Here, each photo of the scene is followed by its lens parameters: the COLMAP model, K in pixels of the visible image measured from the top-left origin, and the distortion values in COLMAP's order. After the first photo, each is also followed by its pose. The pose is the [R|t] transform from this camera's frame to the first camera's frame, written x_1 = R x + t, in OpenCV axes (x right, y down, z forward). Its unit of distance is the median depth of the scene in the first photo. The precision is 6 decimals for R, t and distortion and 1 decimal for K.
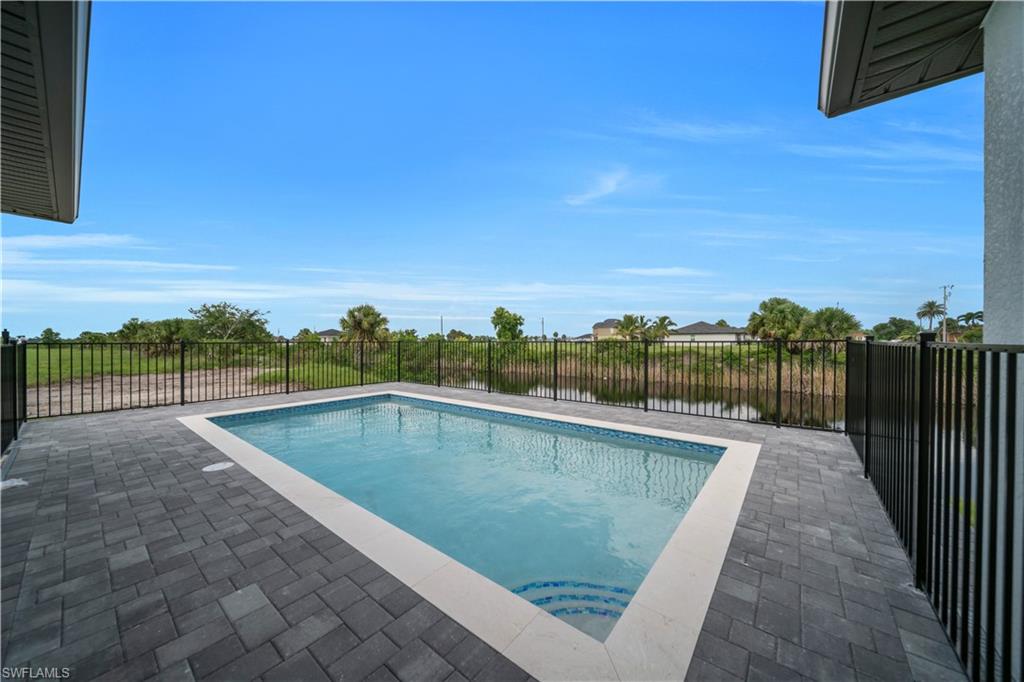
lens RADIAL K [[353.7, 0, 511.9], [0, 353.7, 343.1], [0, 0, 1]] dist [0.000076, -0.000351]
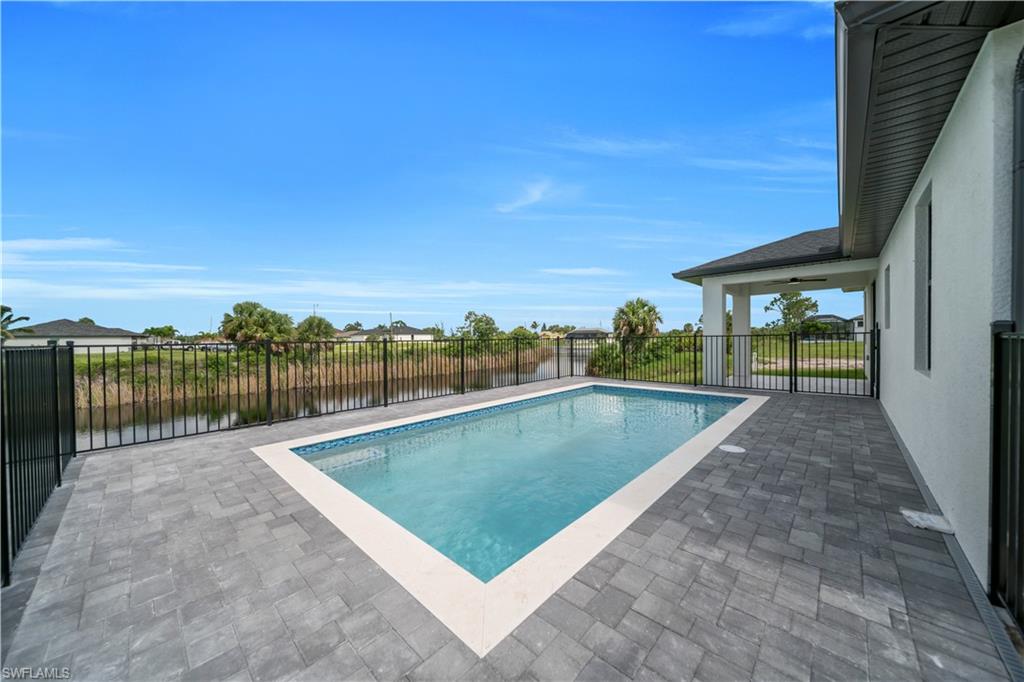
lens RADIAL K [[353.7, 0, 510.0], [0, 353.7, 337.7], [0, 0, 1]] dist [0.000076, -0.000351]
pose [[0.075804, 0.009226, 0.997080, -1.013897], [0.019124, 0.999760, -0.010705, 0.004095], [-0.996939, 0.019879, 0.075610, 0.820106]]
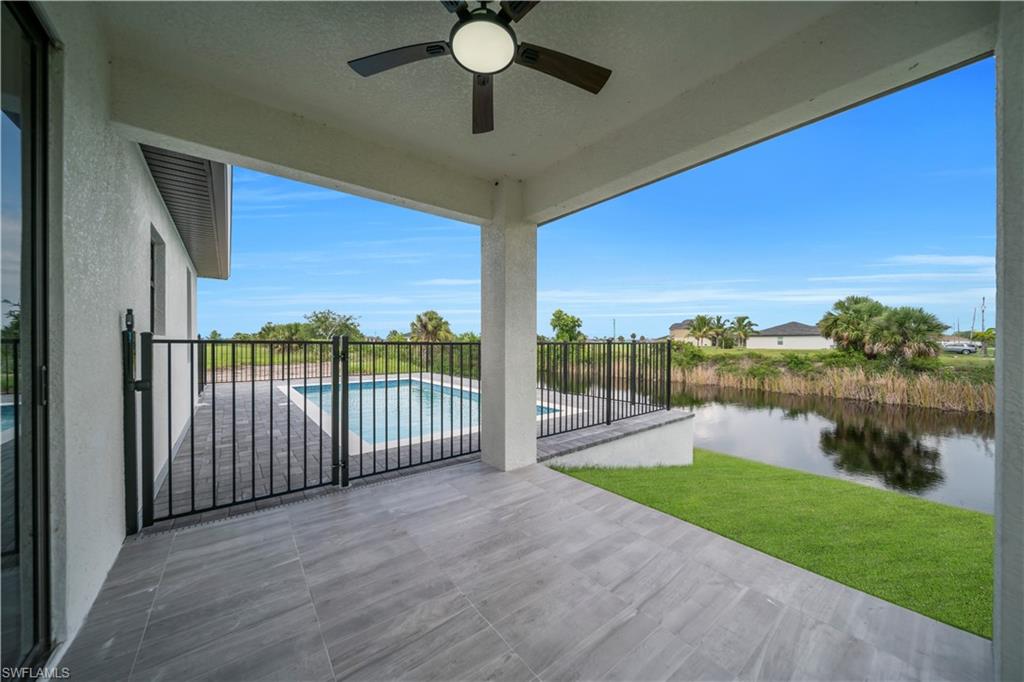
lens RADIAL K [[353.7, 0, 513.9], [0, 353.7, 343.0], [0, 0, 1]] dist [0.000076, -0.000351]
pose [[0.976691, 0.006643, -0.214546, 0.078371], [-0.007382, 0.999969, -0.002645, 0.000481], [0.214522, 0.004167, 0.976710, -0.061419]]
